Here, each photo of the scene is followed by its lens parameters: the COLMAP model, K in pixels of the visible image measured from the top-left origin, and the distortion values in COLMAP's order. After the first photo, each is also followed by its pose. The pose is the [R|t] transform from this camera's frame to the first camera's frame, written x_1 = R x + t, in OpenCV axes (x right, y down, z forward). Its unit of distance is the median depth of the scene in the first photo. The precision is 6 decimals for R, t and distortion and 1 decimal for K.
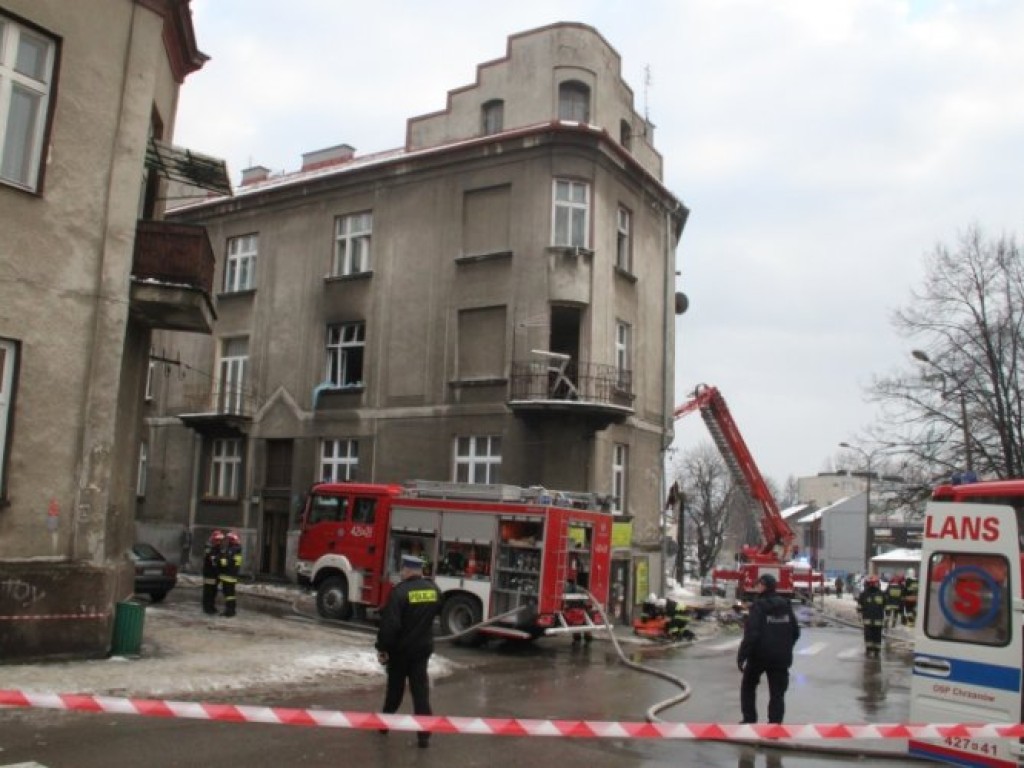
lens RADIAL K [[945.3, 0, 518.8], [0, 945.3, 403.8], [0, 0, 1]] dist [-0.193871, 0.166498]
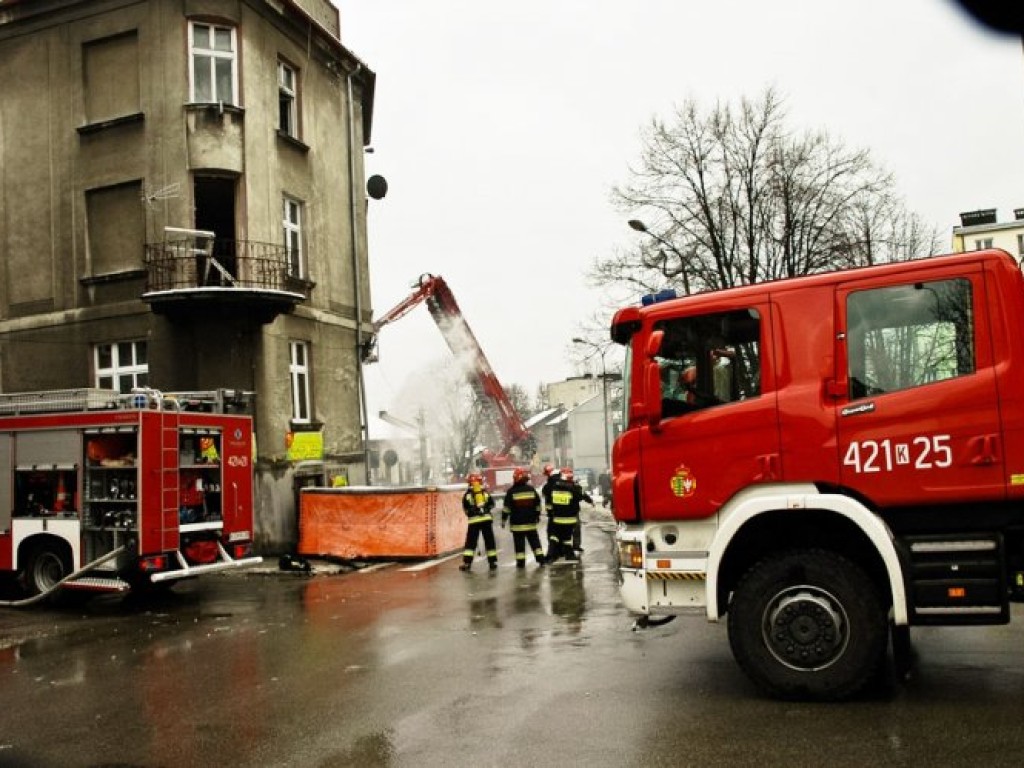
lens RADIAL K [[901.1, 0, 518.8], [0, 901.1, 410.1], [0, 0, 1]] dist [-0.158624, 0.115031]
pose [[0.964812, -0.087315, 0.248019, 0.096792], [0.064362, 0.992983, 0.099206, 0.039231], [-0.254941, -0.079752, 0.963662, 0.171639]]
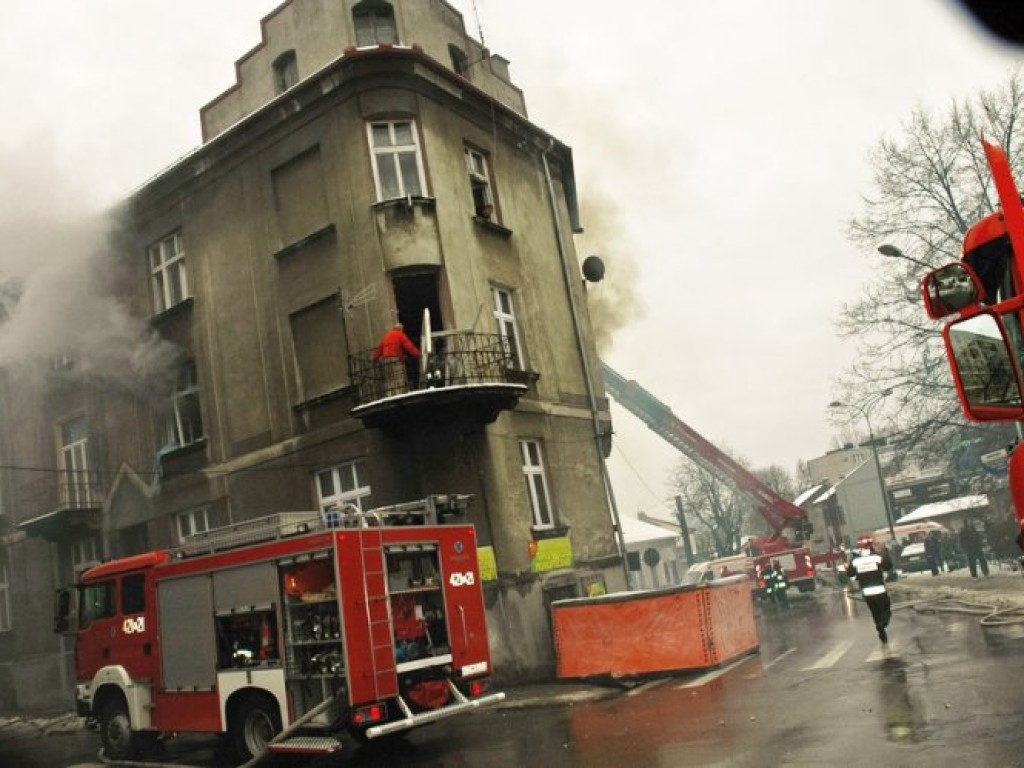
lens RADIAL K [[901.1, 0, 518.8], [0, 901.1, 410.1], [0, 0, 1]] dist [-0.158624, 0.115031]
pose [[0.976168, -0.216909, -0.006819, 0.112467], [0.216264, 0.974919, -0.052569, 0.058905], [0.018051, 0.049842, 0.998594, 0.273834]]
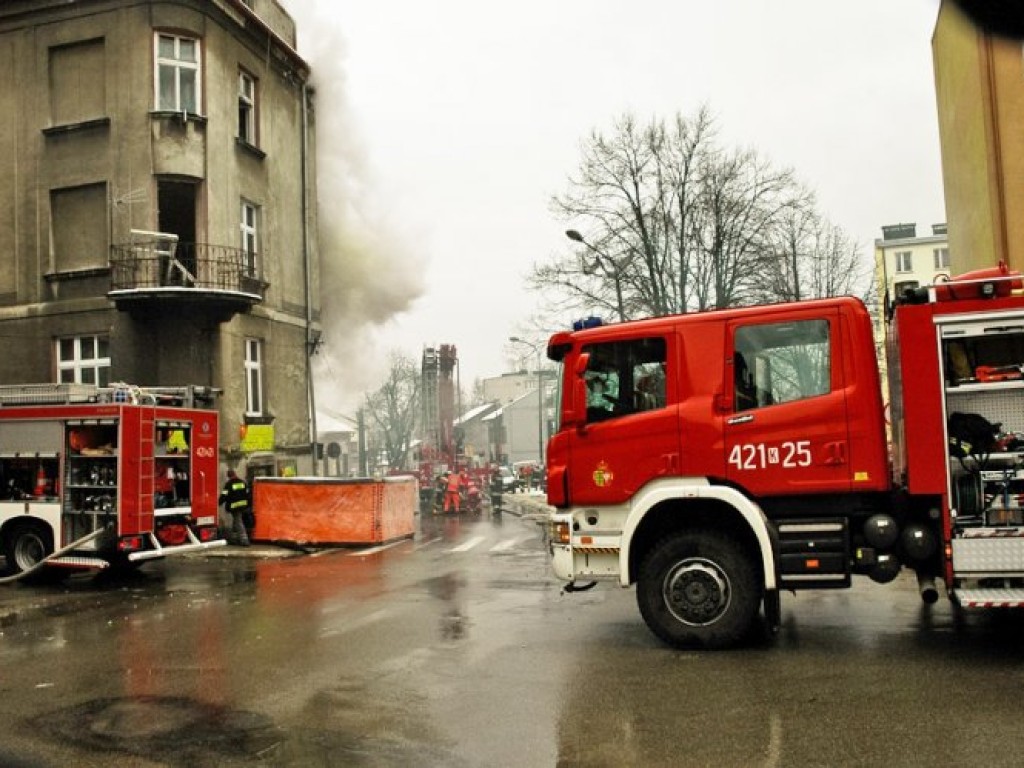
lens RADIAL K [[901.1, 0, 518.8], [0, 901.1, 410.1], [0, 0, 1]] dist [-0.158624, 0.115031]
pose [[0.945892, -0.071108, 0.316594, 0.076407], [0.038298, 0.993338, 0.108686, 0.029540], [-0.322213, -0.090681, 0.942314, 0.116696]]
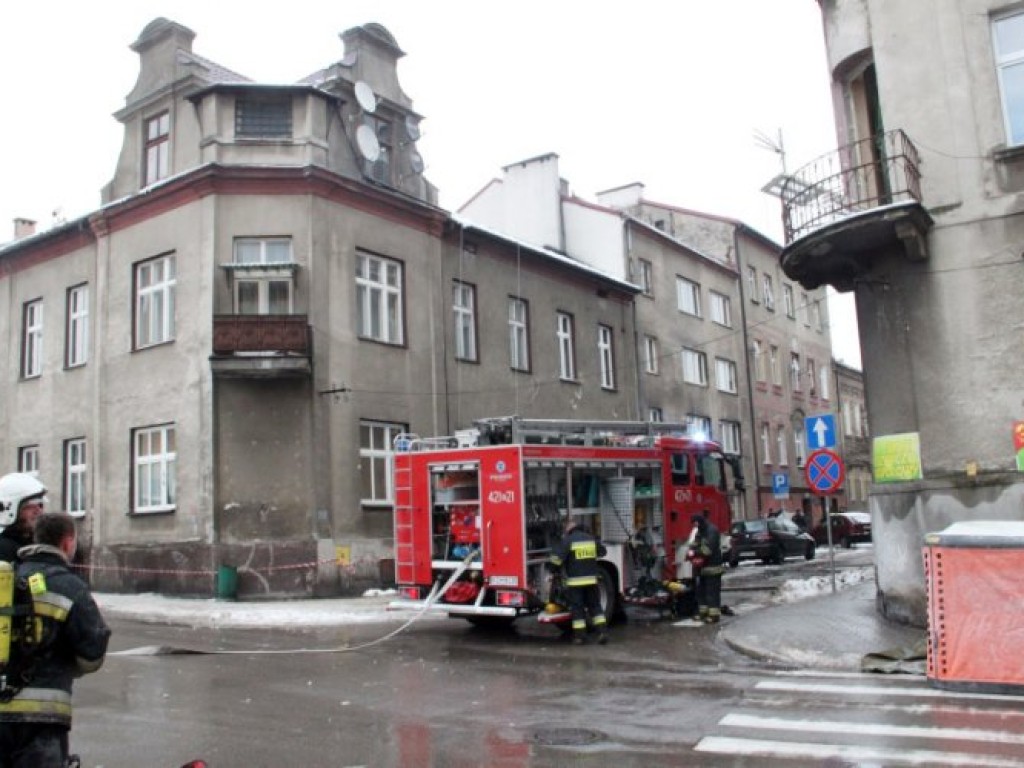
lens RADIAL K [[998.6, 0, 512.9], [0, 998.6, 399.9], [0, 0, 1]] dist [-0.171195, 0.189096]
pose [[-0.058784, -0.173650, -0.983051, 0.593961], [0.172872, 0.968106, -0.181347, 0.158757], [0.983189, -0.180602, -0.026890, 0.752557]]
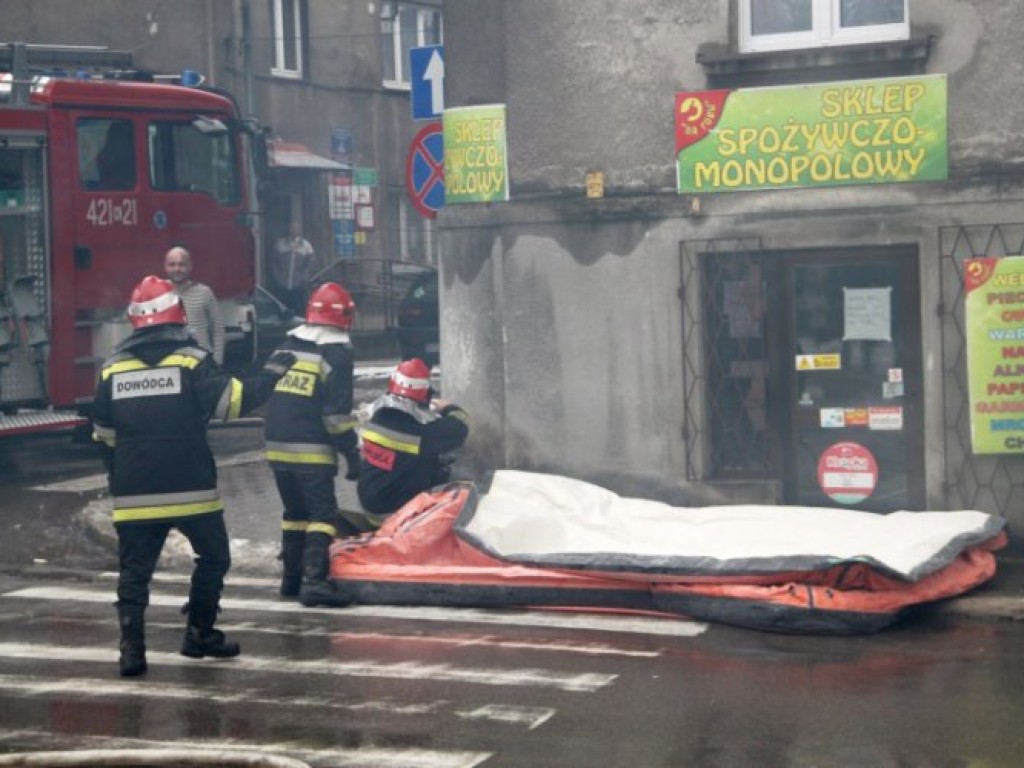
lens RADIAL K [[2726.5, 0, 512.0], [0, 2726.5, 384.0], [0, 0, 1]] dist [0.581452, -0.516535]
pose [[0.072516, -0.004557, -0.997357, 0.771185], [0.156228, 0.987697, 0.006846, 0.185162], [0.985056, -0.156311, 0.072336, 0.887303]]
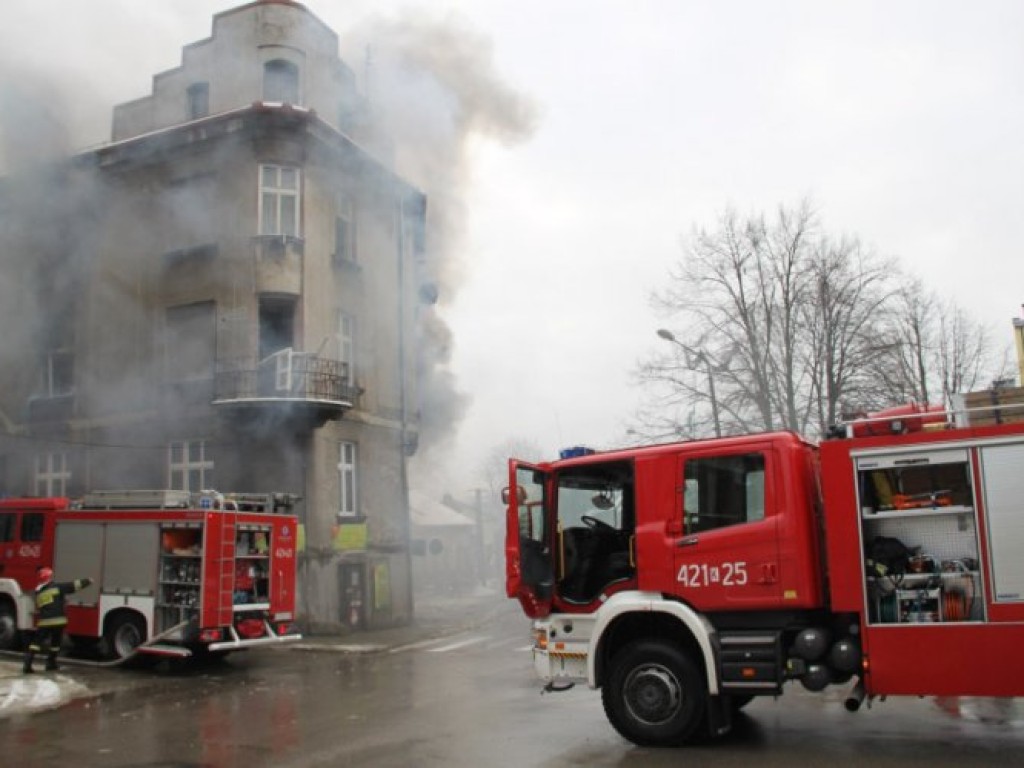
lens RADIAL K [[945.3, 0, 518.8], [0, 945.3, 403.8], [0, 0, 1]] dist [-0.193871, 0.166498]
pose [[0.983439, -0.051221, 0.173852, 0.118494], [0.051673, 0.998662, 0.001929, 0.012440], [-0.173718, 0.007086, 0.984770, 0.039321]]
